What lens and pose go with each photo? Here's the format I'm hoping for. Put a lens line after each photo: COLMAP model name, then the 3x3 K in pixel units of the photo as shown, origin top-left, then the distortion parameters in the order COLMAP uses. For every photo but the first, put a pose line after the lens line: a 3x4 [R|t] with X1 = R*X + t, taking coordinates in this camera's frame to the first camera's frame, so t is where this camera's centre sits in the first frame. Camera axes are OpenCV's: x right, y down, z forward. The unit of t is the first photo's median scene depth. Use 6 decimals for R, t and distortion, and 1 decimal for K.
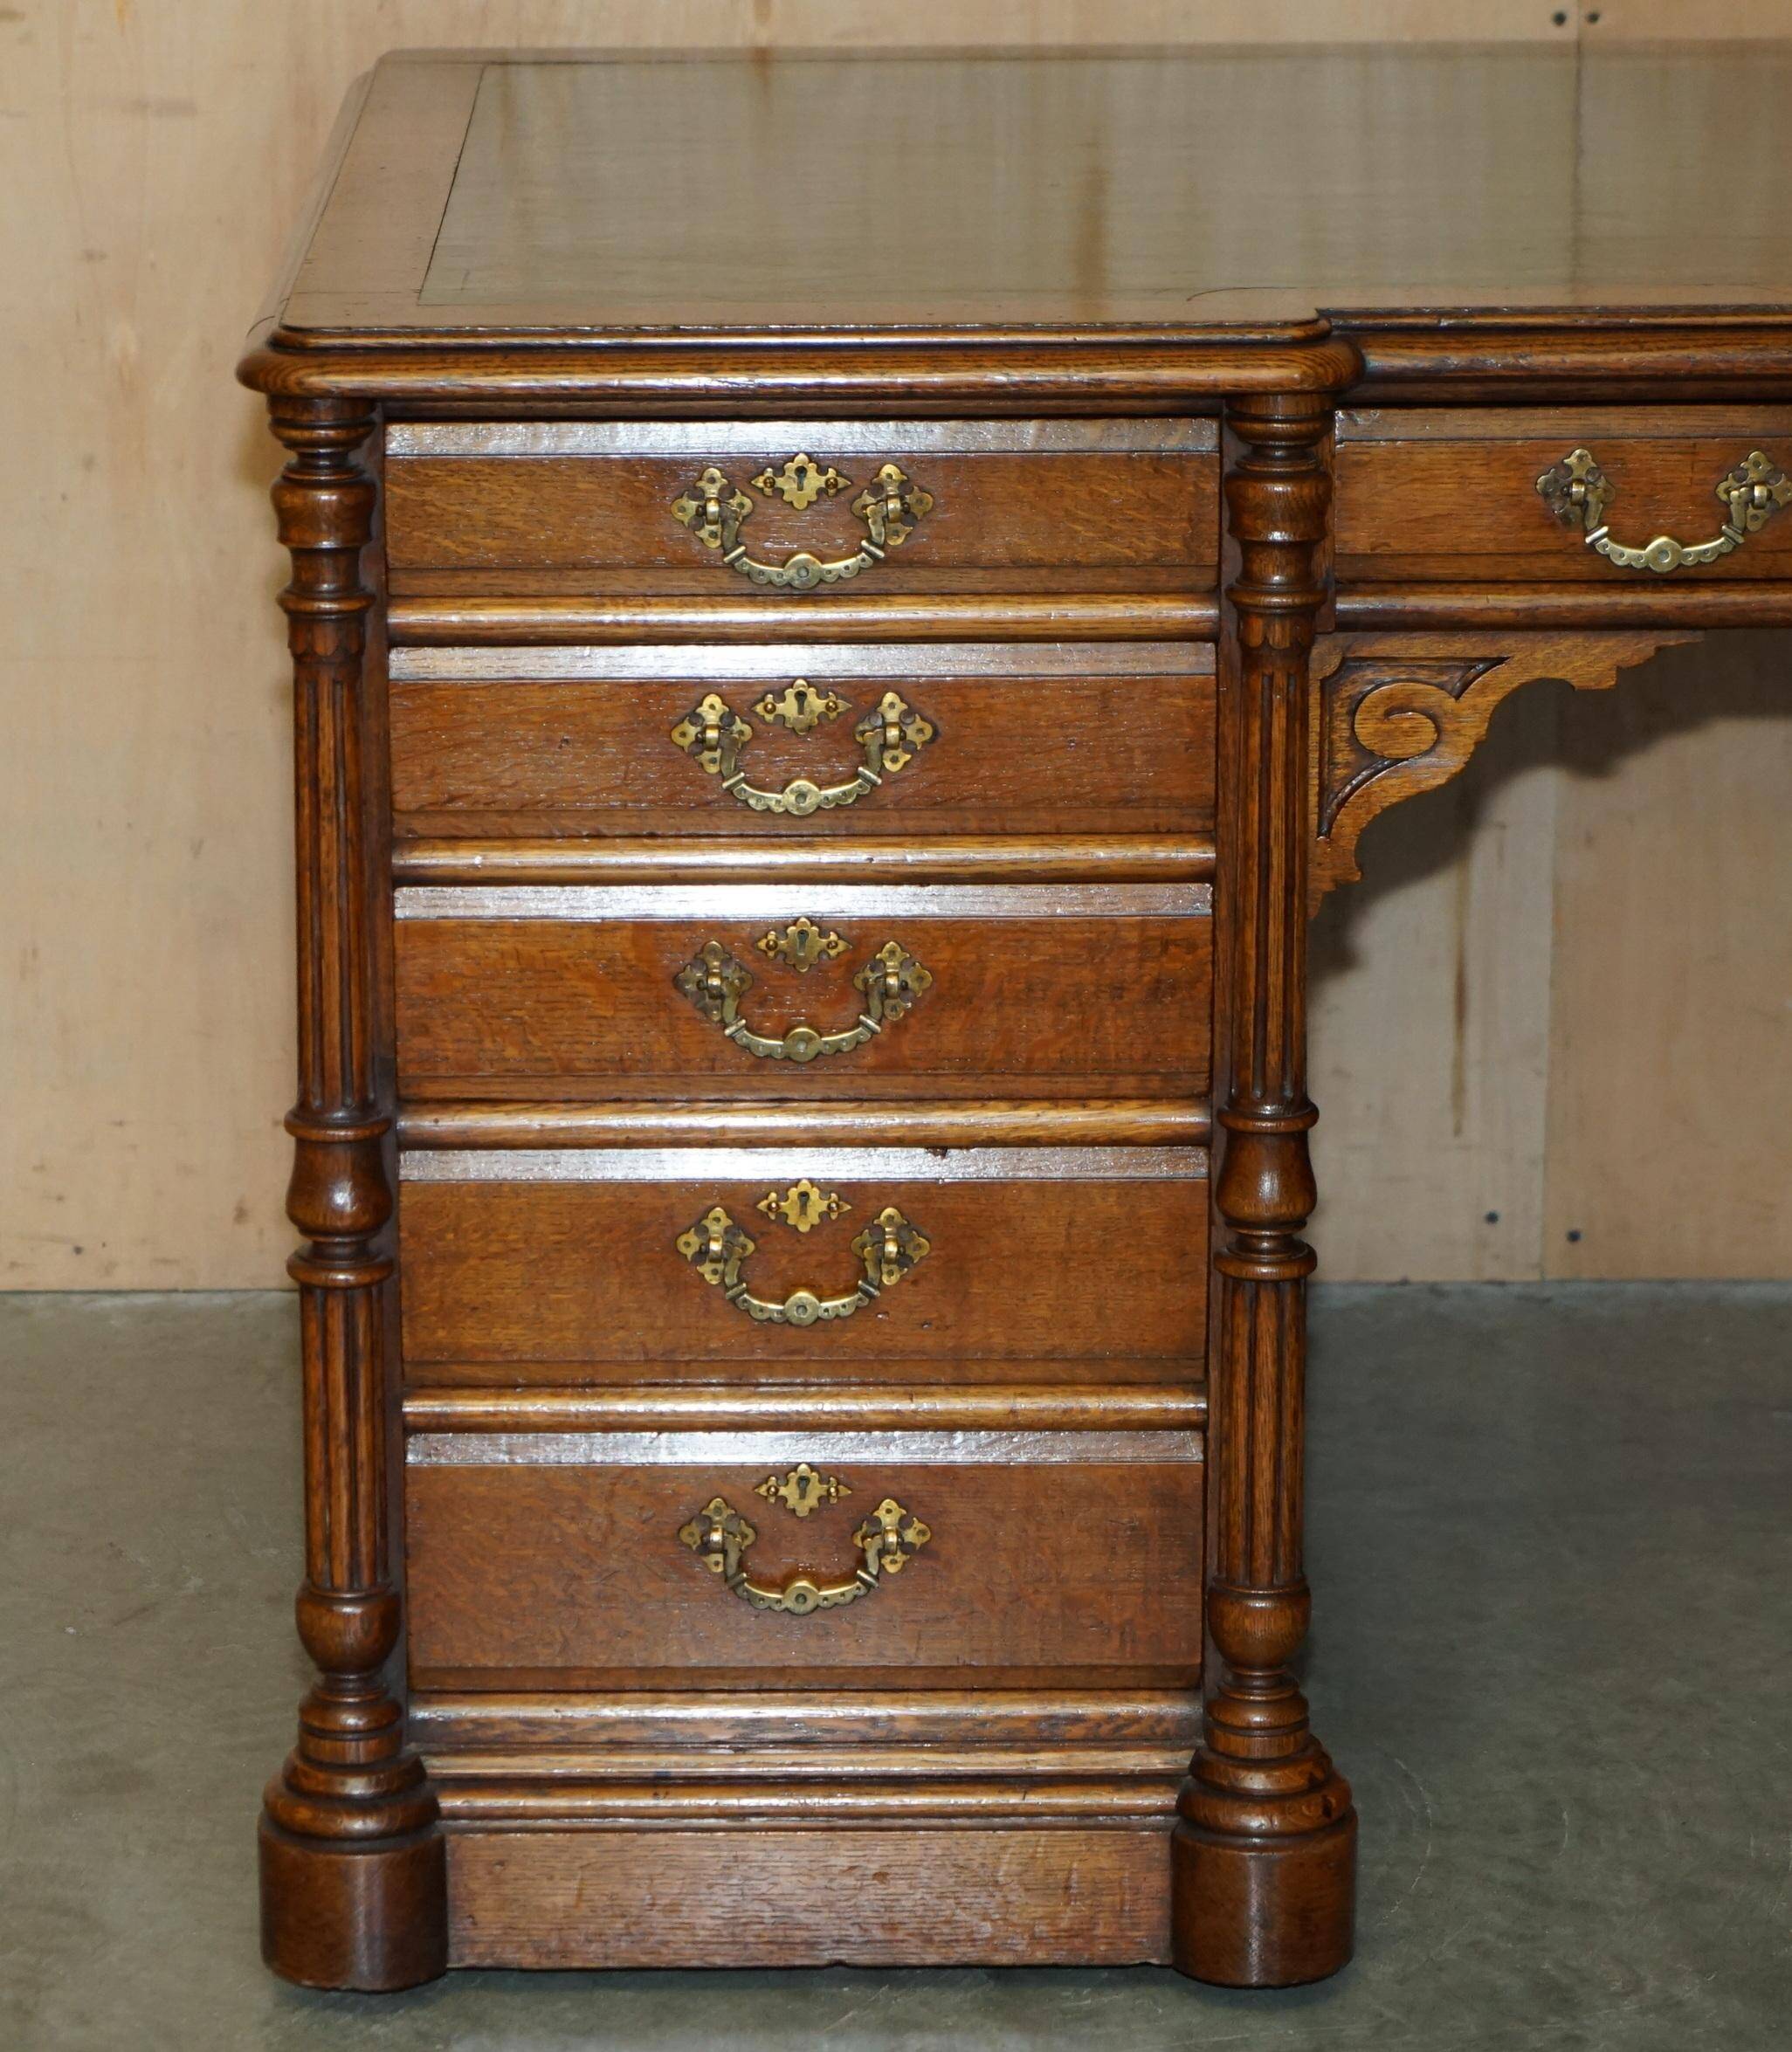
lens RADIAL K [[7271.4, 0, 765.6], [0, 7271.4, 1135.8], [0, 0, 1]] dist [-0.029026, 0.000000]
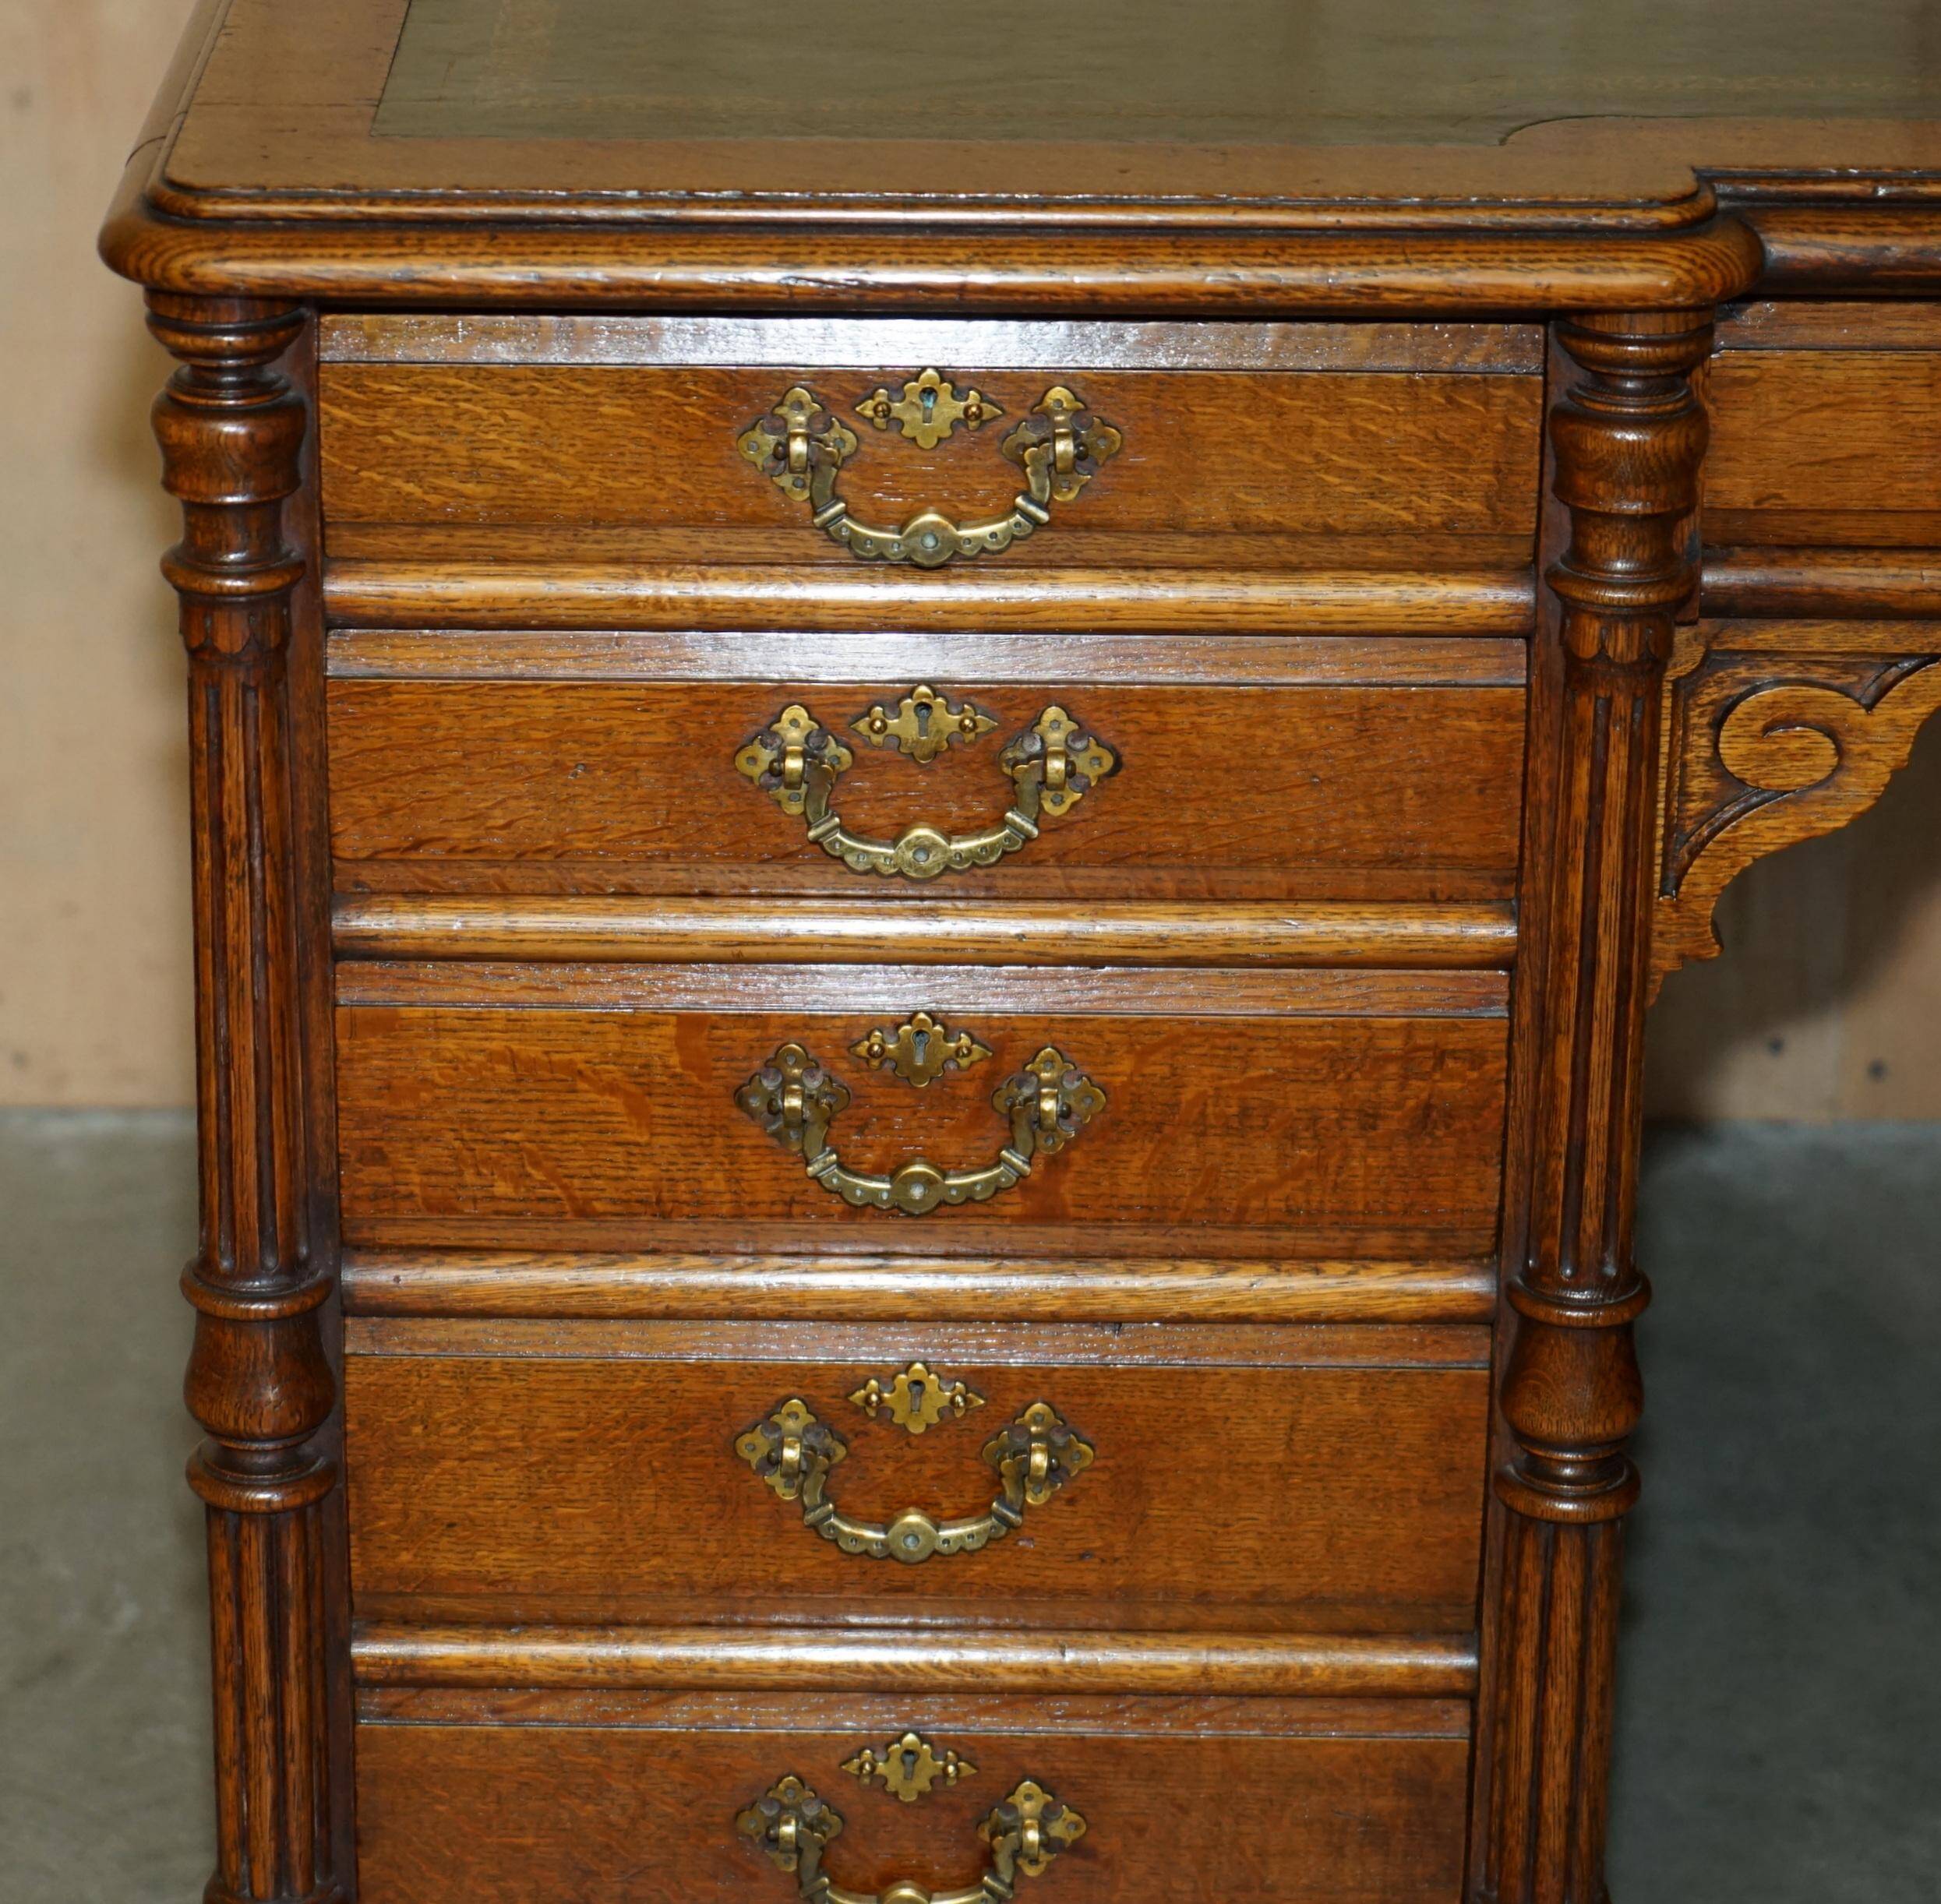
lens RADIAL K [[6557.0, 0, 869.2], [0, 6557.0, 968.1], [0, 0, 1]] dist [-0.016269, 0.000000]
pose [[0.999871, 0.015653, -0.003615, 0.002291], [-0.015111, 0.992749, 0.119253, -0.108604], [0.005455, -0.119183, 0.992857, 0.374060]]
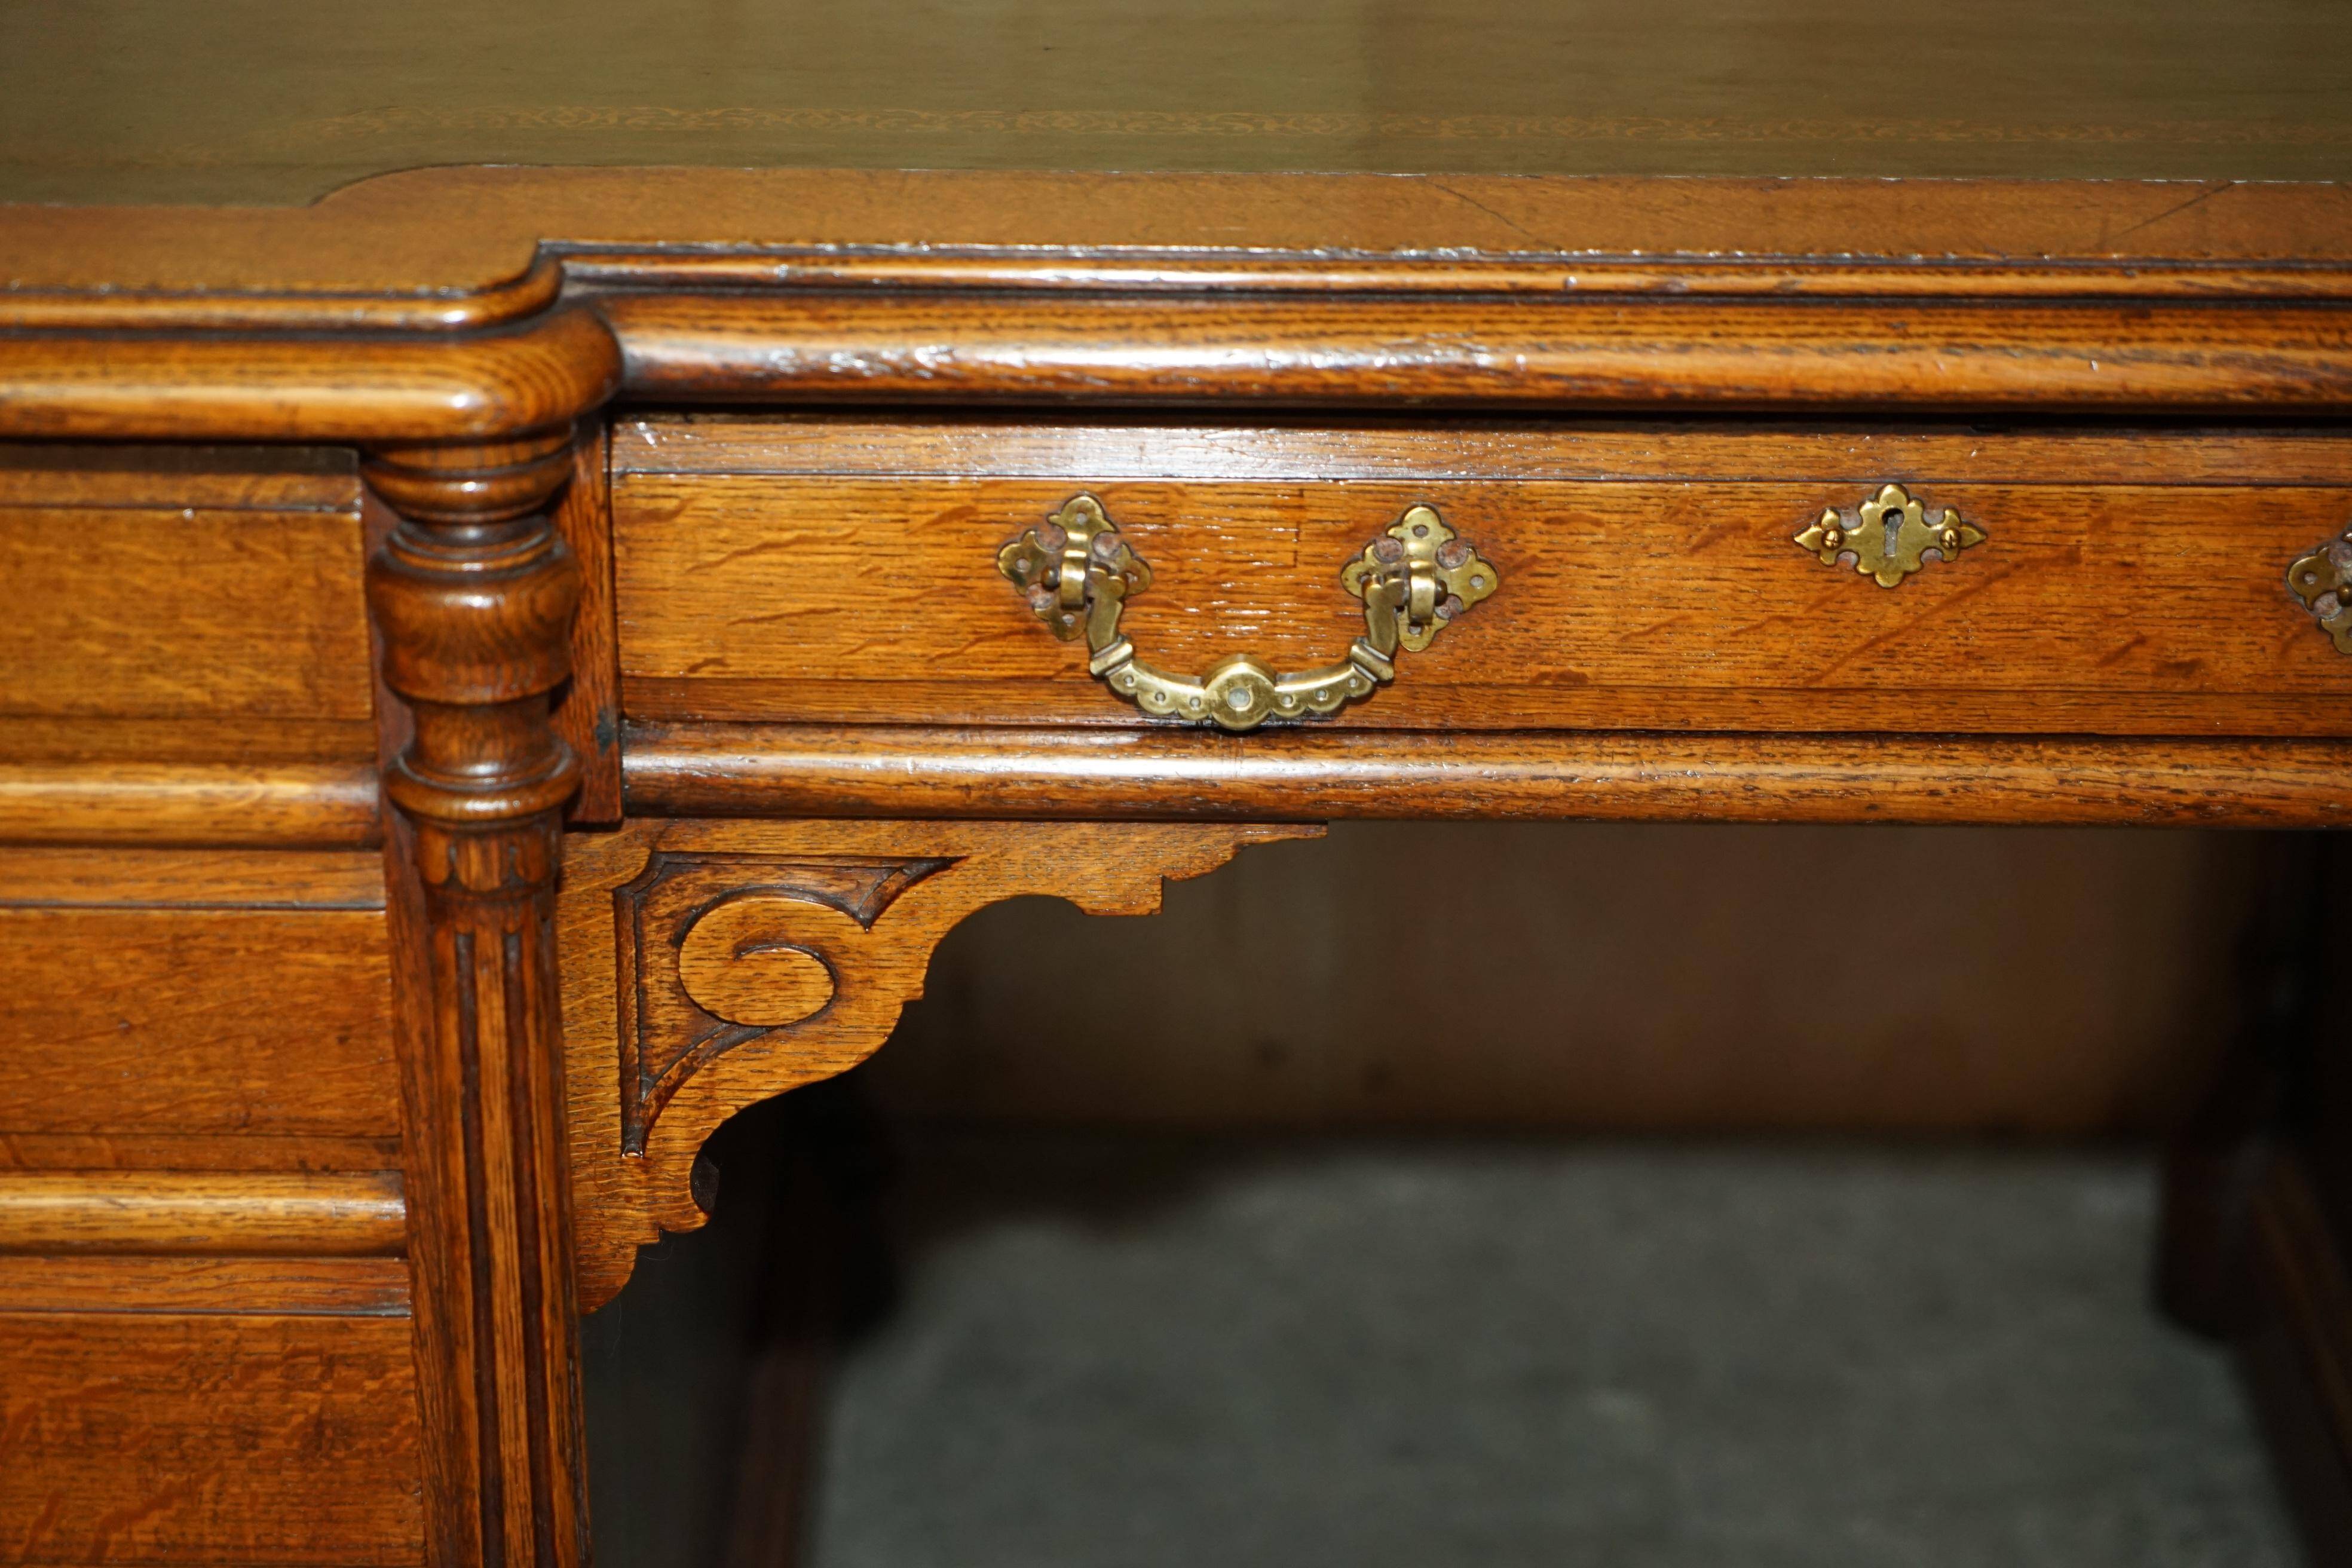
lens RADIAL K [[4752.2, 0, 1122.8], [0, 4752.2, 846.9], [0, 0, 1]] dist [-0.018019, 0.000000]
pose [[0.999771, 0.018750, -0.010330, 0.117391], [-0.016908, 0.987595, 0.156110, -0.121218], [0.013129, -0.155899, 0.987686, 0.650595]]
